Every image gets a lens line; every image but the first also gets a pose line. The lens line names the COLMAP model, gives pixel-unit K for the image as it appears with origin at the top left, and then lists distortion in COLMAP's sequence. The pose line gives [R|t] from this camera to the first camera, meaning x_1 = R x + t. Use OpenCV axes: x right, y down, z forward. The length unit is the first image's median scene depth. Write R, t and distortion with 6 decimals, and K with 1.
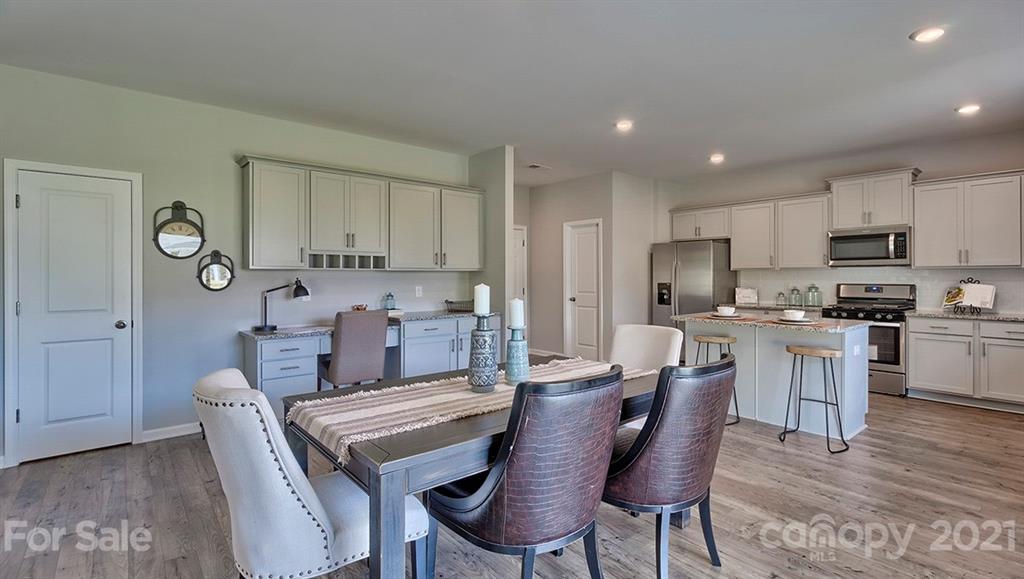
lens RADIAL K [[470.3, 0, 520.2], [0, 470.3, 271.4], [0, 0, 1]] dist [0.004416, -0.000075]
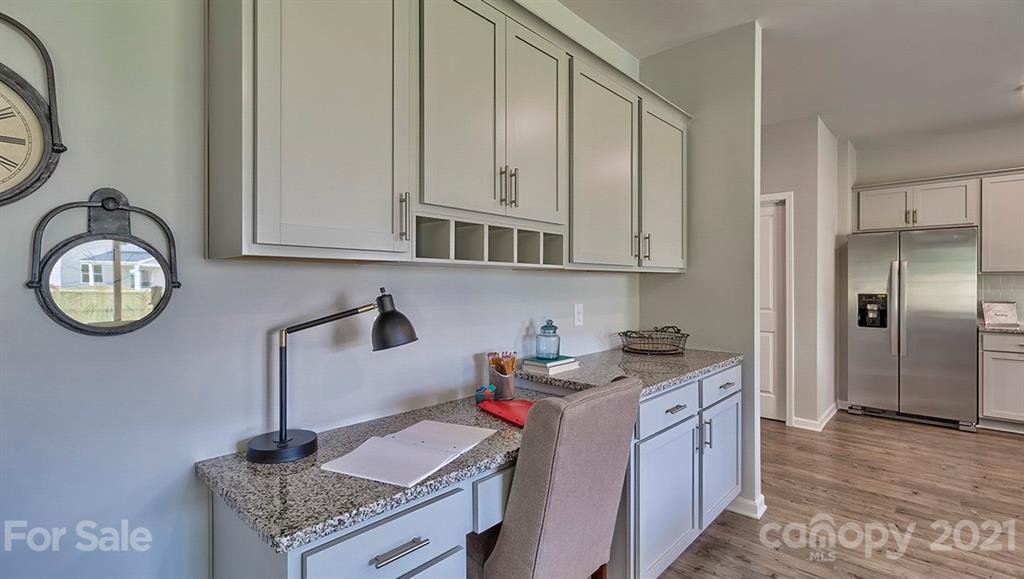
lens RADIAL K [[470.3, 0, 520.1], [0, 470.3, 281.5], [0, 0, 1]] dist [0.004416, -0.000075]
pose [[0.994539, 0.001270, 0.104354, -0.332689], [-0.001897, 0.999981, 0.005911, 0.006019], [-0.104345, -0.006076, 0.994523, 0.535981]]
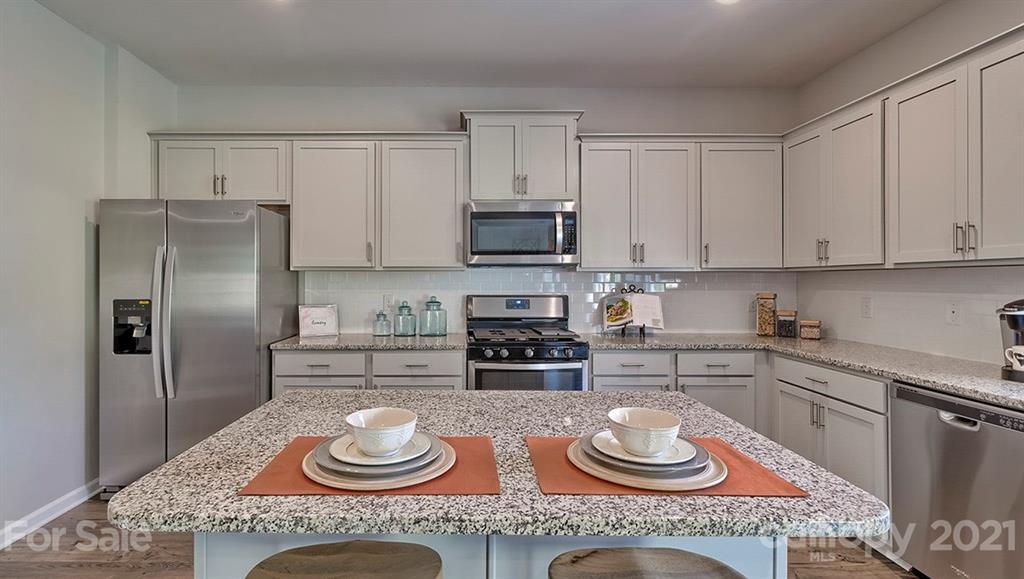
lens RADIAL K [[488.1, 0, 467.7], [0, 488.1, 282.0], [0, 0, 1]] dist [-0.002646, 0.000204]
pose [[0.656548, 0.000252, 0.754284, 0.242054], [-0.008848, 0.999934, 0.007367, 0.005771], [-0.754232, -0.011510, 0.656507, 0.687569]]
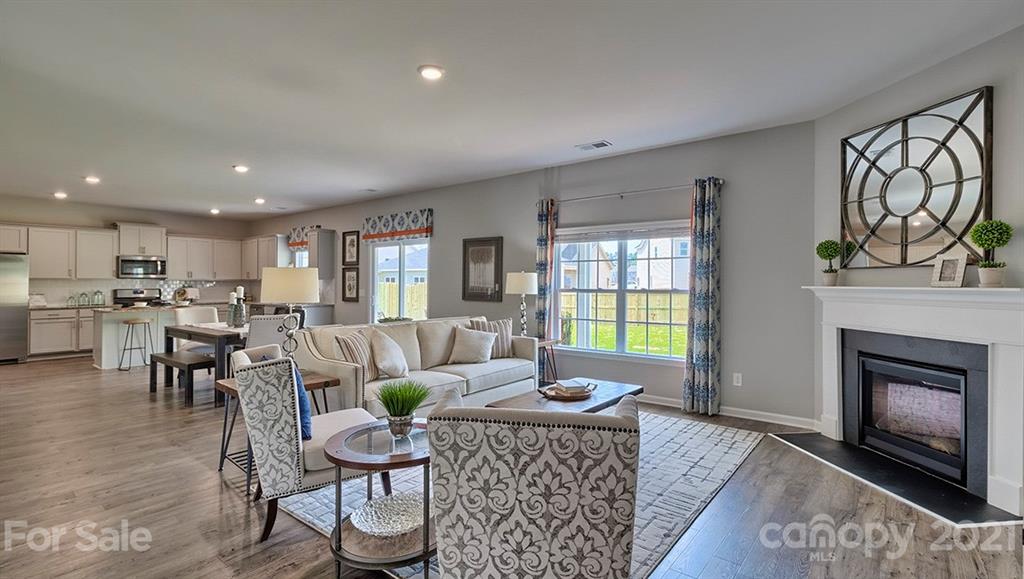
lens RADIAL K [[470.3, 0, 510.7], [0, 470.3, 276.6], [0, 0, 1]] dist [0.004416, -0.000075]
pose [[-0.176793, 0.015043, 0.984133, -1.249578], [-0.007376, 0.999835, -0.016608, 0.000964], [-0.984220, -0.010195, -0.176653, -0.008668]]
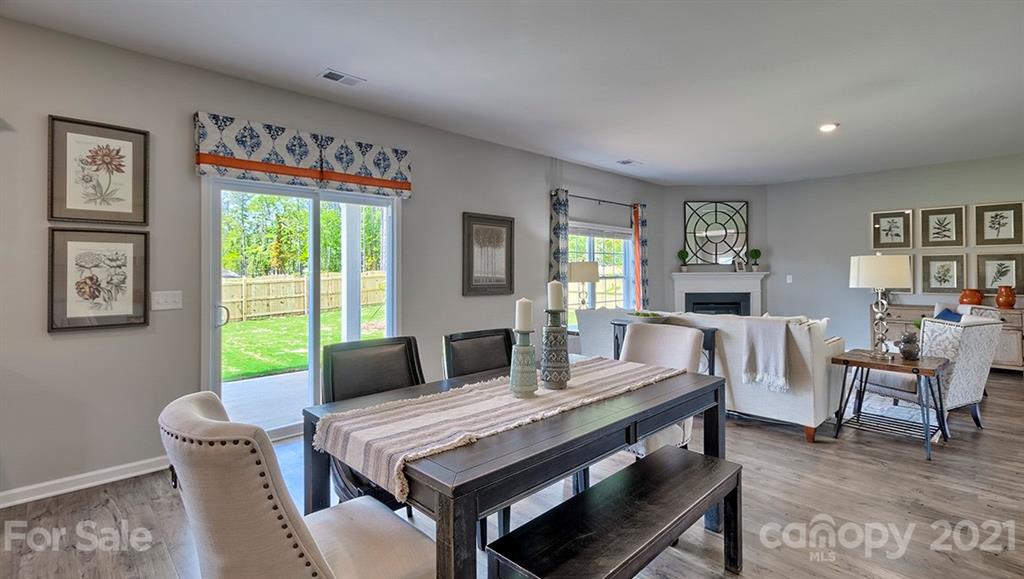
lens RADIAL K [[470.3, 0, 518.2], [0, 470.3, 267.3], [0, 0, 1]] dist [0.004416, -0.000075]
pose [[-0.998592, 0.006152, -0.052684, 0.020623], [0.007038, 0.999837, -0.016654, 0.004788], [0.052573, -0.017001, -0.998472, 0.857456]]
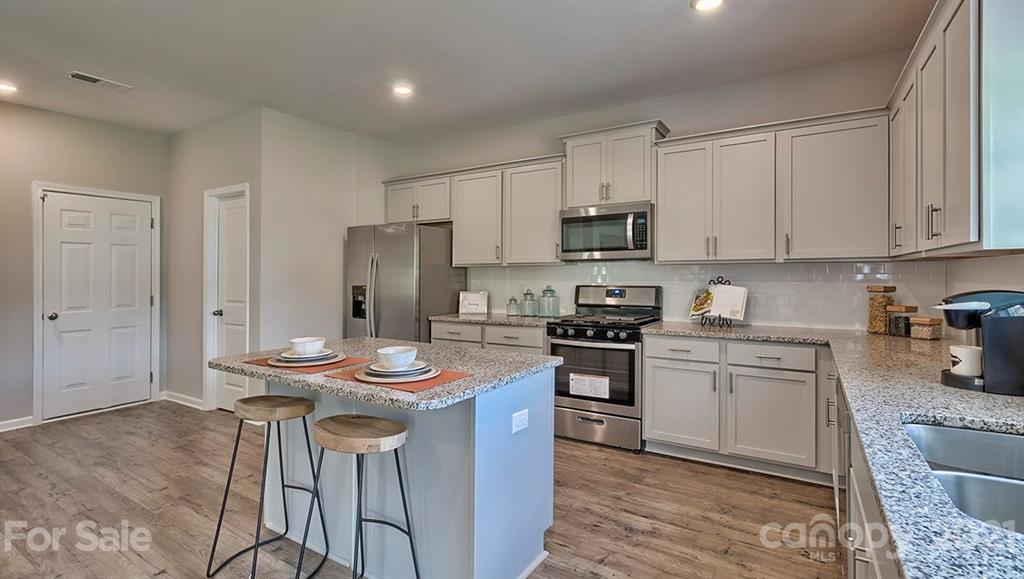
lens RADIAL K [[470.3, 0, 515.0], [0, 470.3, 273.8], [0, 0, 1]] dist [0.004416, -0.000075]
pose [[0.955740, -0.003210, 0.294195, 0.428580], [0.000727, 0.999963, 0.008549, 0.002757], [-0.294212, -0.007956, 0.955707, 0.393580]]
